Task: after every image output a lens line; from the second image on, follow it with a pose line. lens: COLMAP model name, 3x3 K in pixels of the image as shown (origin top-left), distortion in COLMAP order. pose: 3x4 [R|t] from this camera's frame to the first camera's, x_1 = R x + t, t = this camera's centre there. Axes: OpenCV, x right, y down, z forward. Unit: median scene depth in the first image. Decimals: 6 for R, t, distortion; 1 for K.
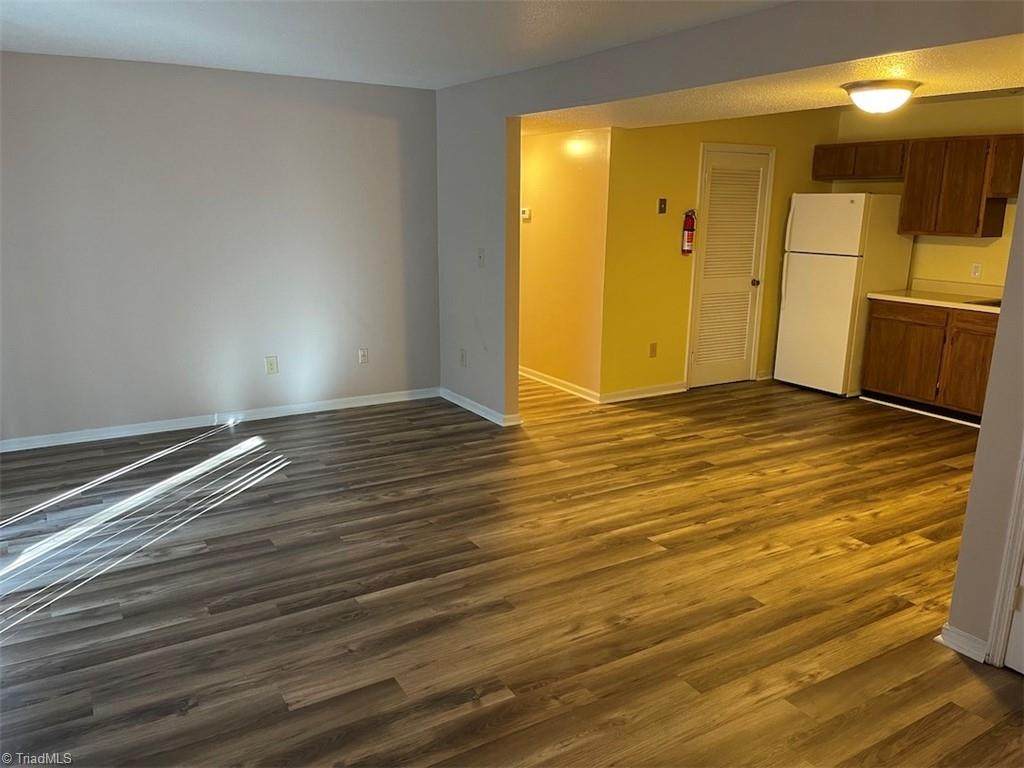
lens RADIAL K [[772.5, 0, 516.9], [0, 772.5, 388.9], [0, 0, 1]] dist [0.068147, -0.092772]
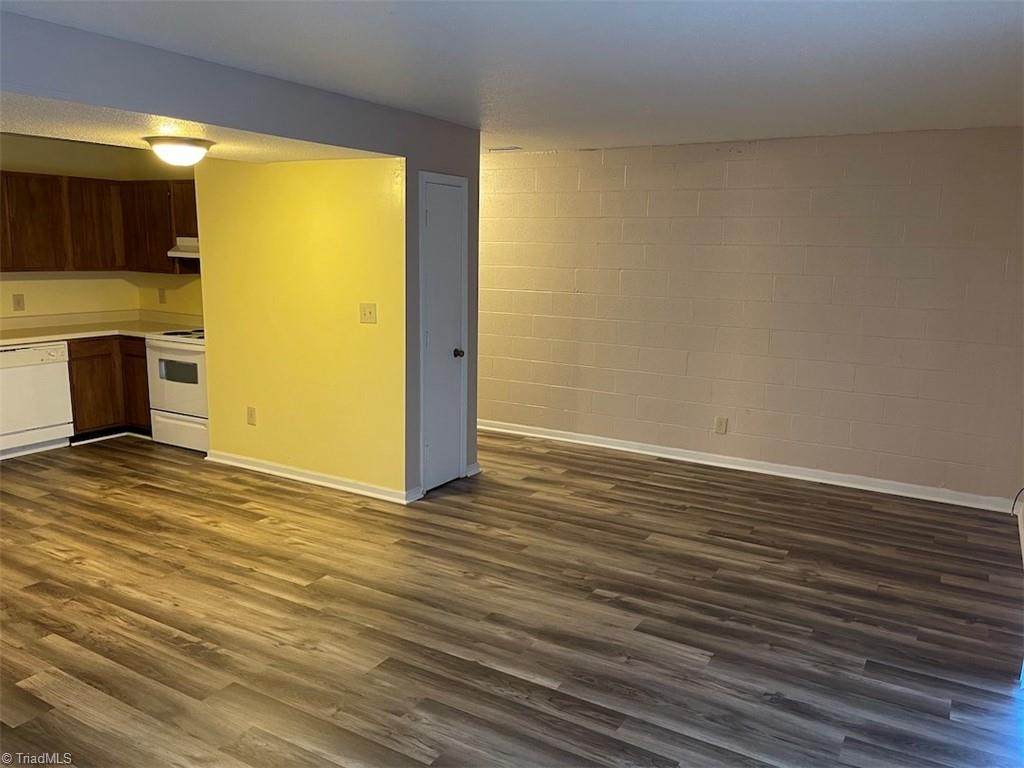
lens RADIAL K [[772.5, 0, 516.9], [0, 772.5, 388.9], [0, 0, 1]] dist [0.068147, -0.092772]
pose [[-0.469740, -0.180406, 0.864175, -0.665947], [0.184304, 0.937286, 0.295851, -0.247282], [-0.863352, 0.298244, -0.407031, 0.954630]]
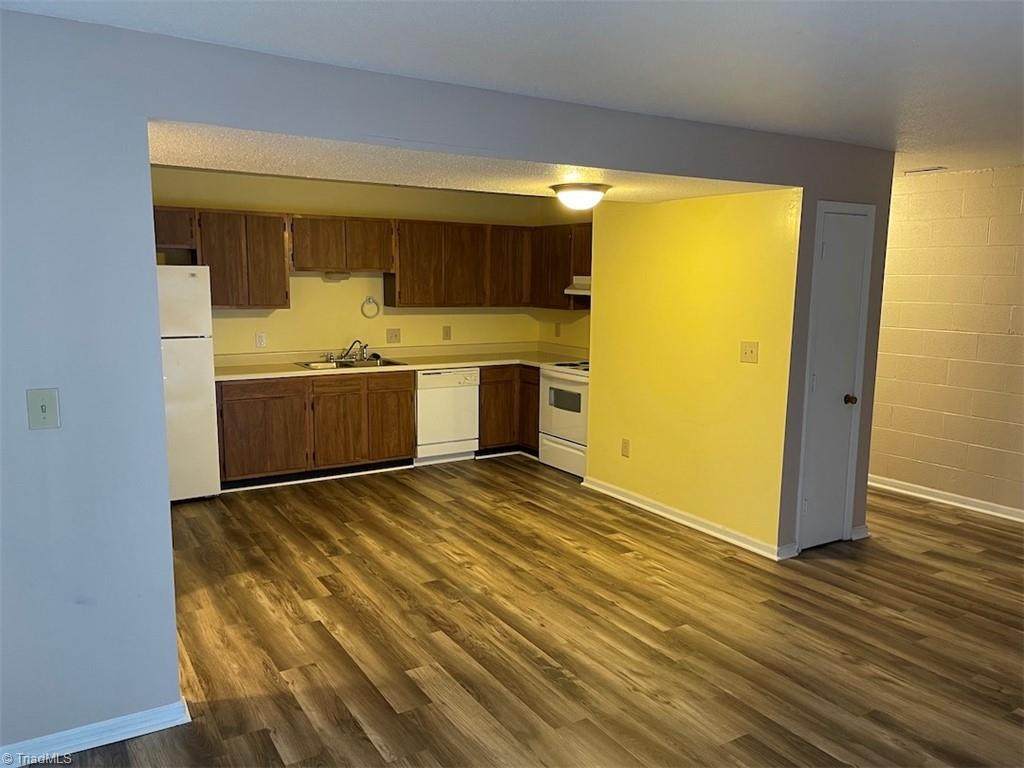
lens RADIAL K [[772.5, 0, 516.9], [0, 772.5, 388.9], [0, 0, 1]] dist [0.068147, -0.092772]
pose [[-0.006213, -0.157405, 0.987515, -0.634291], [0.226789, 0.961580, 0.154698, -0.246783], [-0.973924, 0.224918, 0.029724, 0.941211]]
